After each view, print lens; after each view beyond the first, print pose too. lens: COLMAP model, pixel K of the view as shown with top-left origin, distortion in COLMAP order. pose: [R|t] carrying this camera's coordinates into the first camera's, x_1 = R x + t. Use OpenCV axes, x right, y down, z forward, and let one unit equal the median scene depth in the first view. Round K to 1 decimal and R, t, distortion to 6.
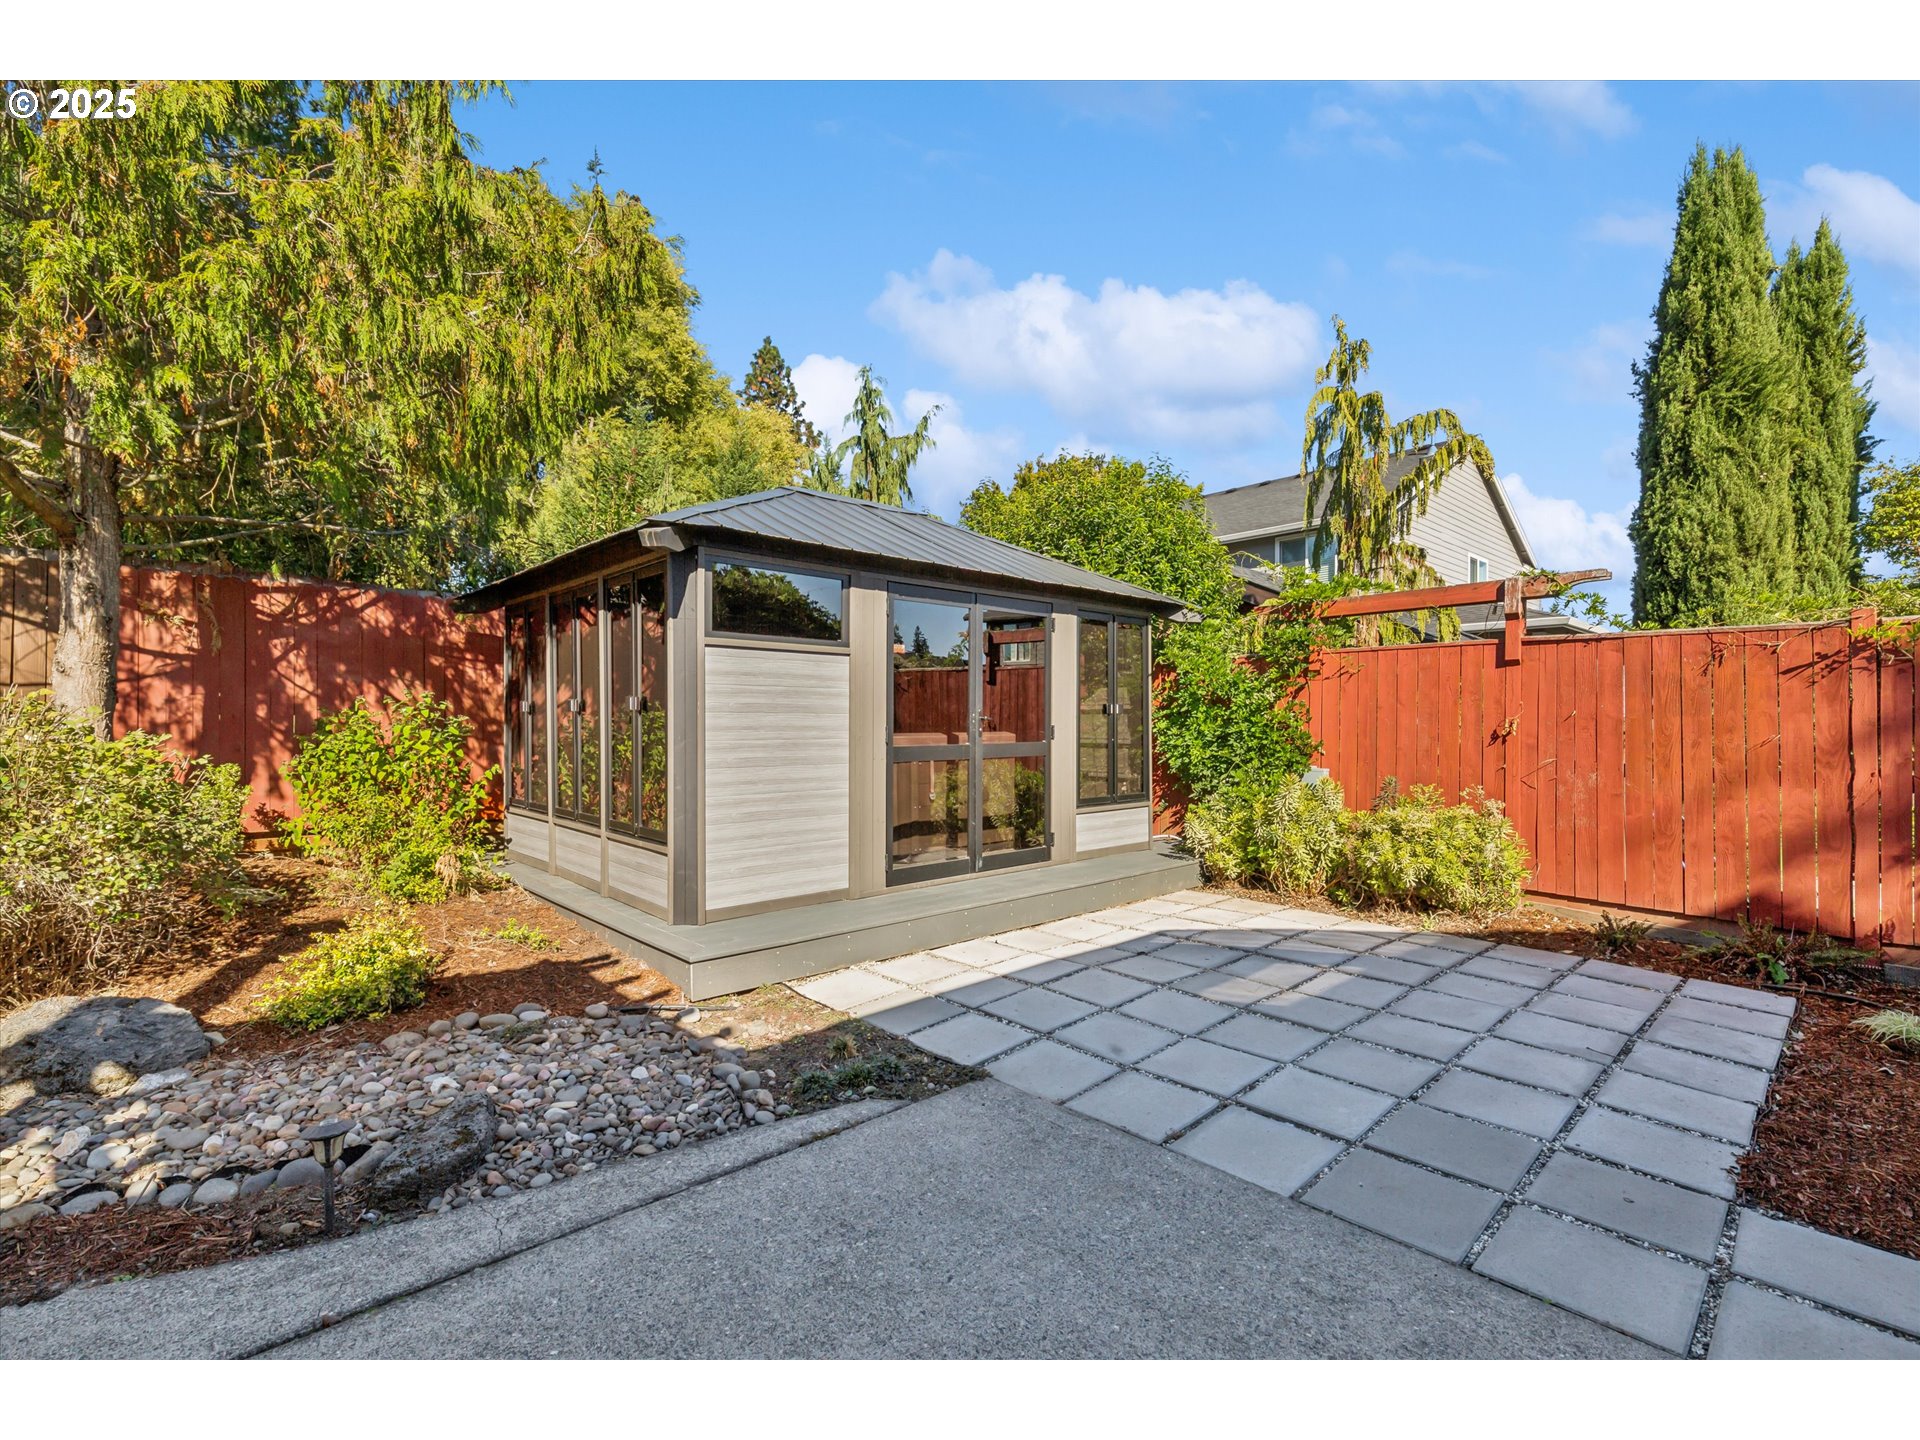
lens RADIAL K [[868.1, 0, 965.8], [0, 868.1, 730.8], [0, 0, 1]] dist [0.008919, 0.000248]
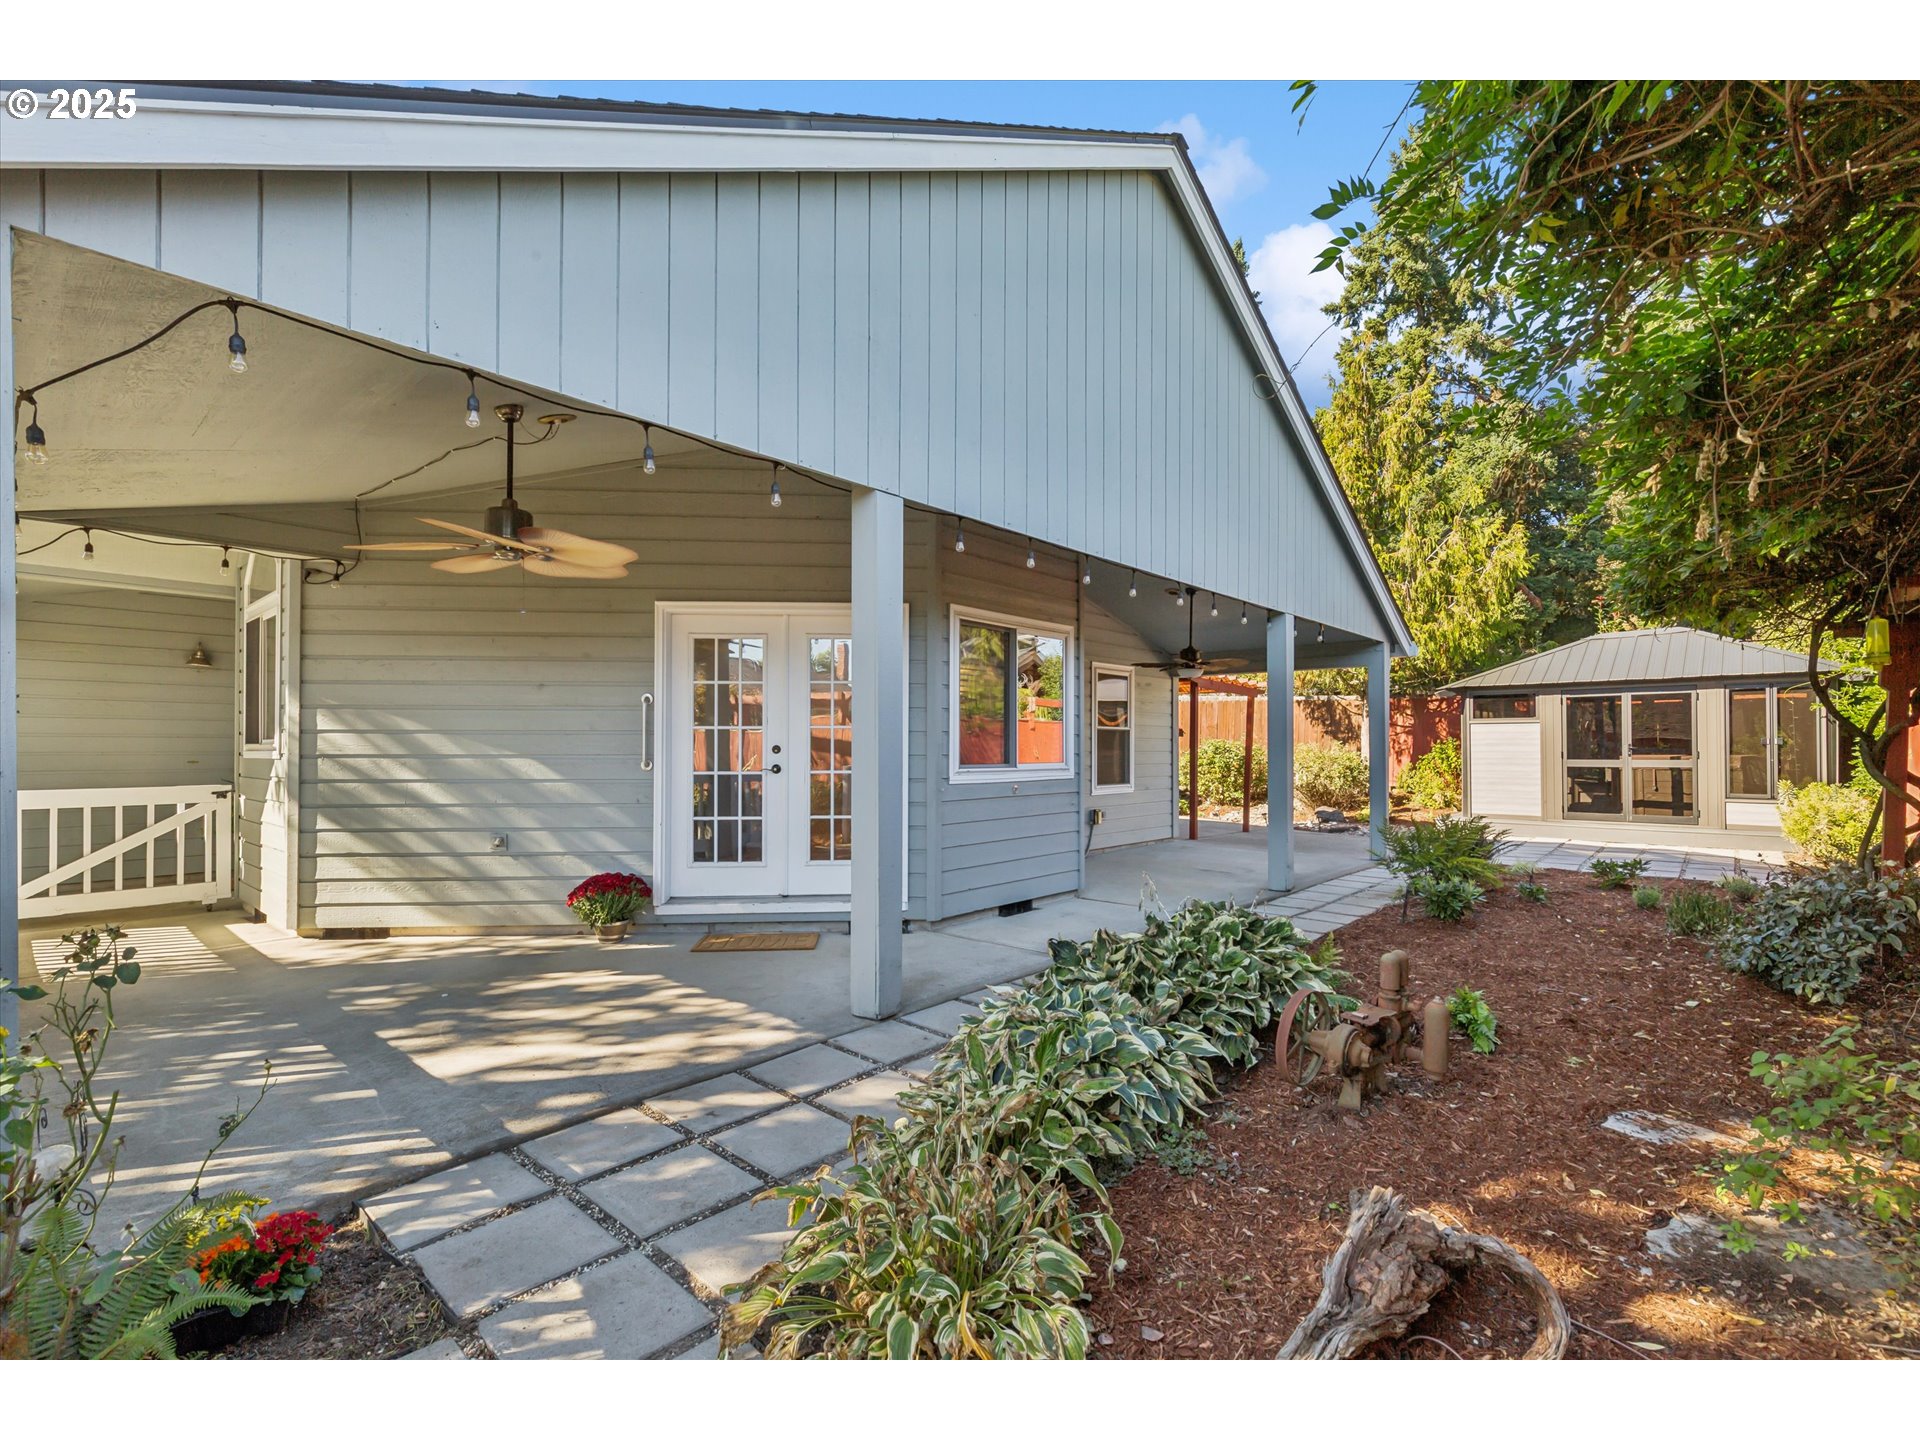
lens RADIAL K [[868.1, 0, 965.8], [0, 868.1, 730.8], [0, 0, 1]] dist [0.008919, 0.000248]
pose [[0.073677, -0.016027, -0.997153, 0.637875], [-0.005880, 0.999846, -0.016505, -0.003598], [0.997265, 0.007080, 0.073572, -0.237679]]
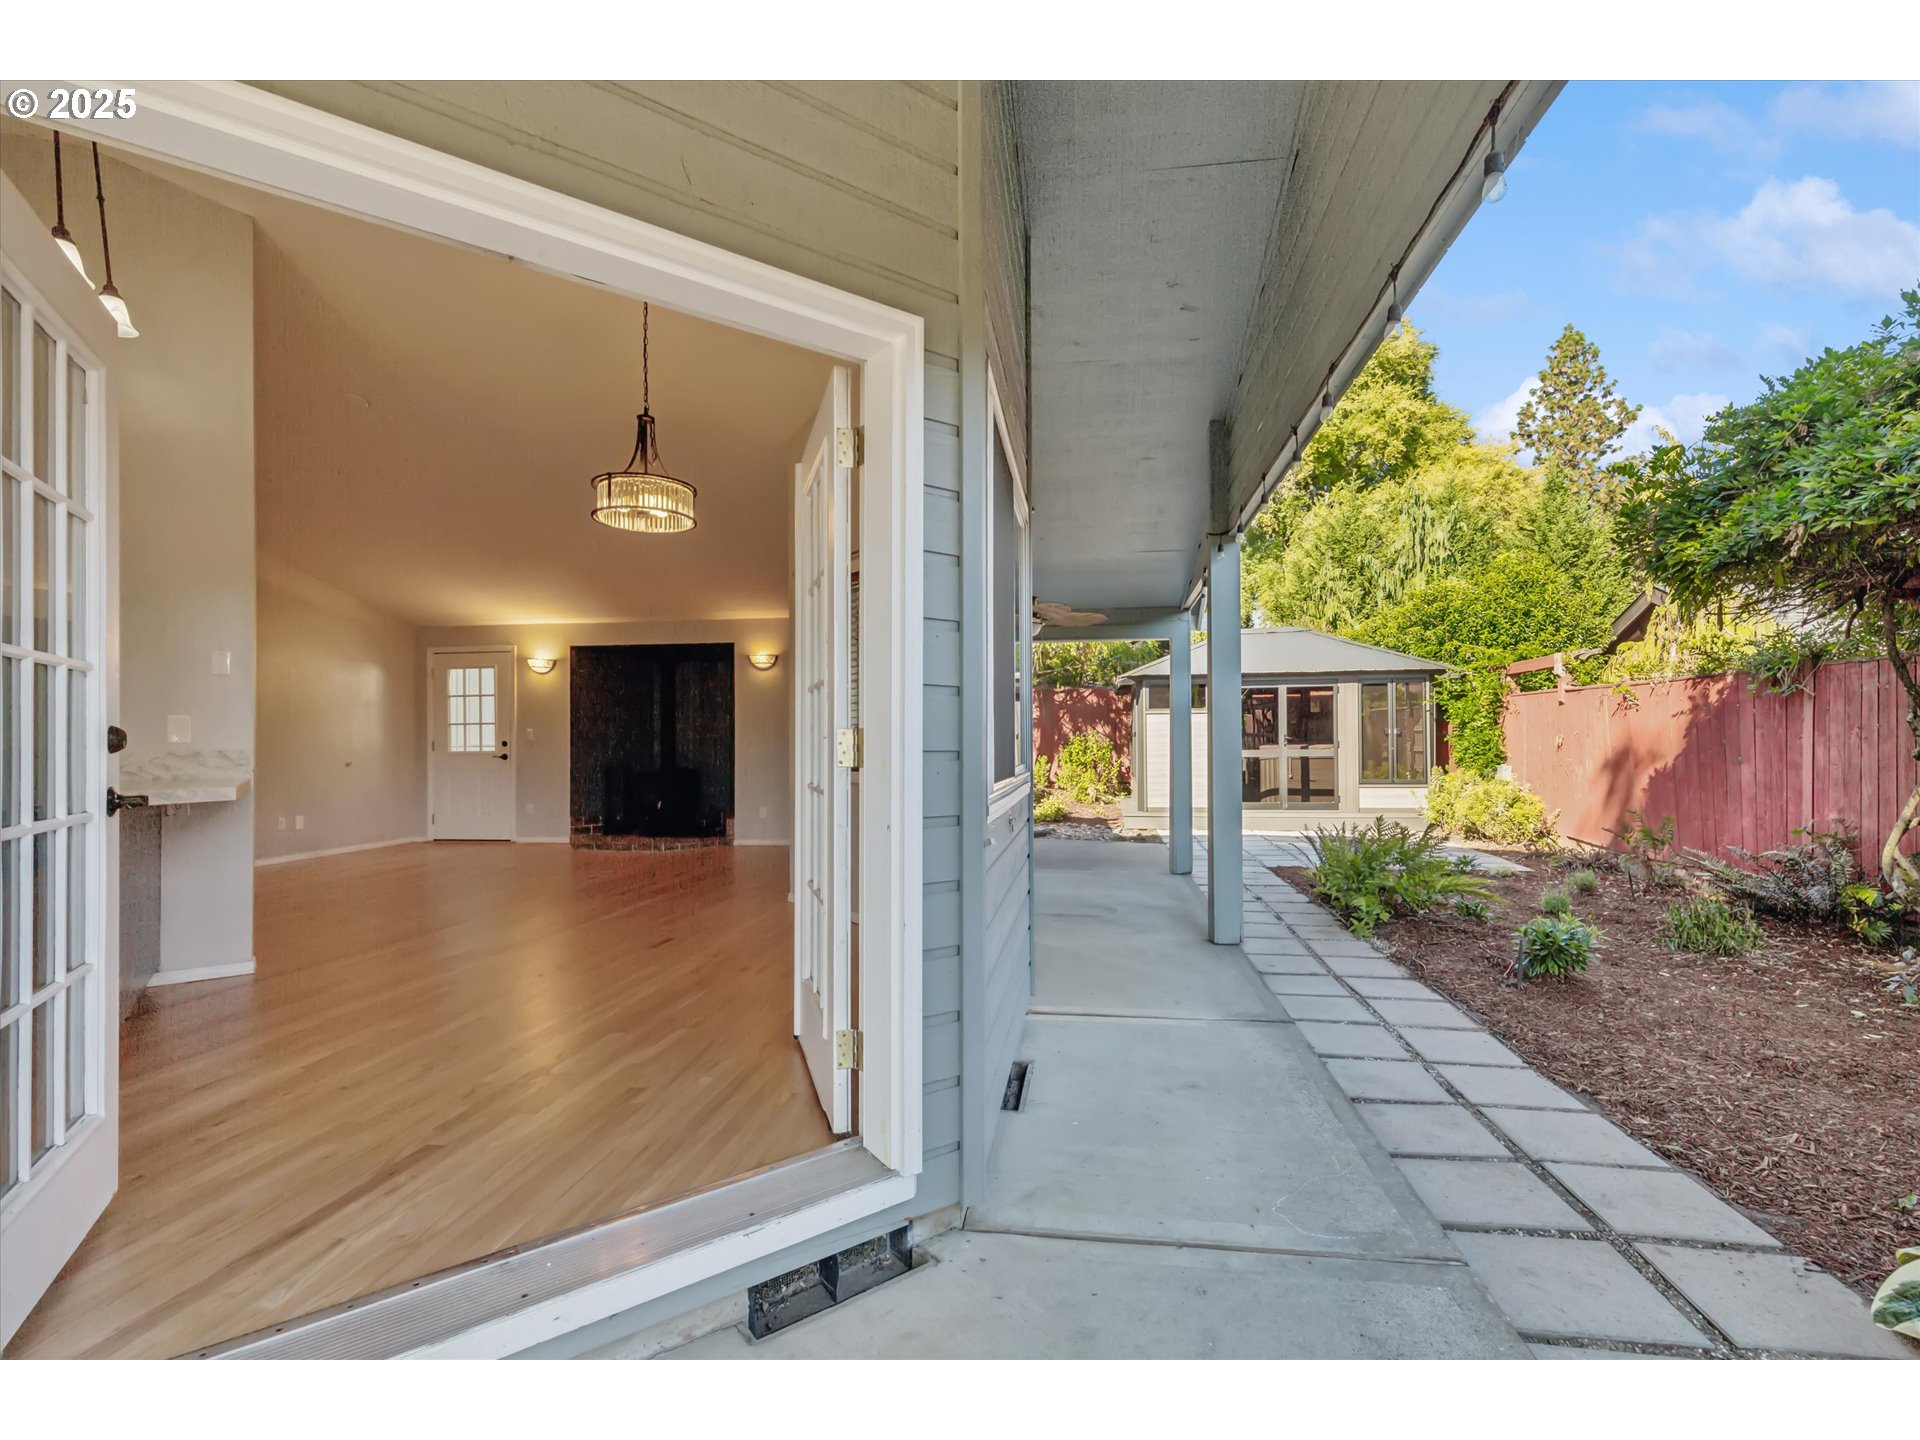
lens RADIAL K [[868.1, 0, 965.8], [0, 868.1, 730.8], [0, 0, 1]] dist [0.008919, 0.000248]
pose [[0.618263, -0.013426, -0.785856, 0.392598], [-0.000725, 0.999844, -0.017652, 0.002025], [0.785971, 0.011484, 0.618157, -0.307234]]
